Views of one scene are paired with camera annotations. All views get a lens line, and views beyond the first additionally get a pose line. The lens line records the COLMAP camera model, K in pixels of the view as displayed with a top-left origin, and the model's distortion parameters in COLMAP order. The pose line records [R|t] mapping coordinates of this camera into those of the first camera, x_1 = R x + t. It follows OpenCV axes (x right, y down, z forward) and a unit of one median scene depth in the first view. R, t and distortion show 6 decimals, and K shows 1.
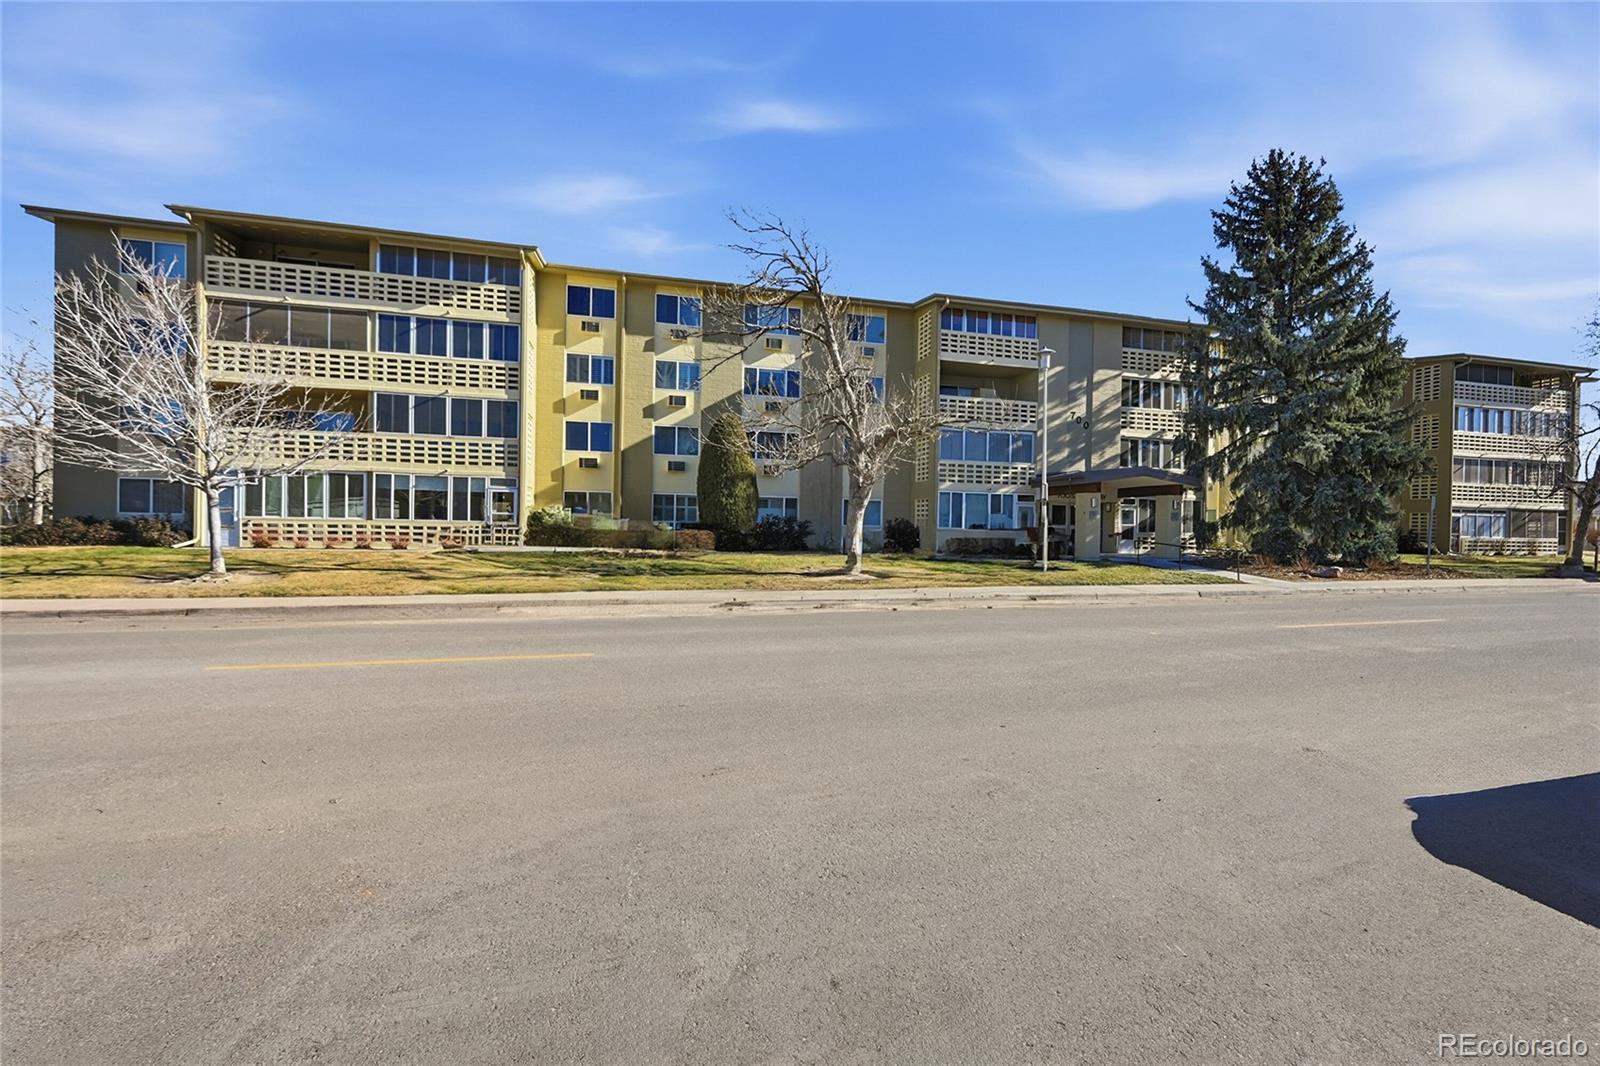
lens RADIAL K [[654.4, 0, 804.6], [0, 654.4, 532.8], [0, 0, 1]] dist [0.006061, 0.000048]
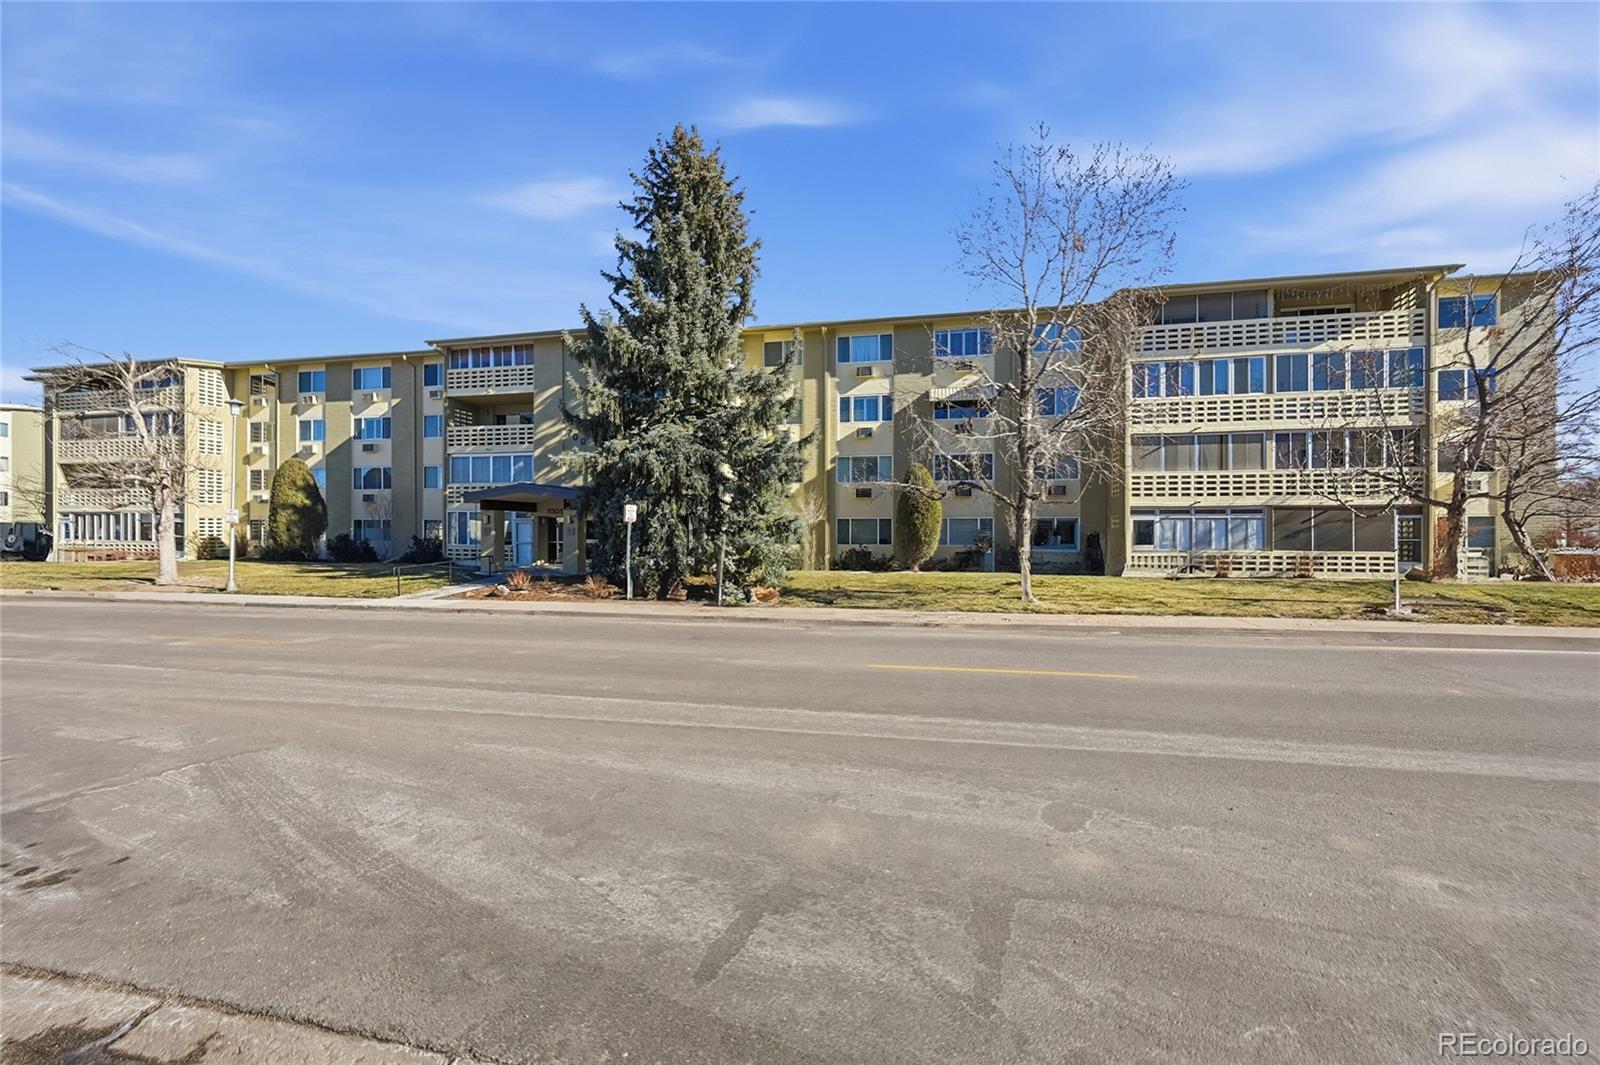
lens RADIAL K [[608.7, 0, 788.0], [0, 608.7, 533.4], [0, 0, 1]] dist [0.023349, -0.000058]
pose [[0.891268, -0.016896, -0.453163, 1.133049], [0.001495, 0.999410, -0.034322, 0.013036], [0.453475, 0.029913, 0.890767, 0.298507]]
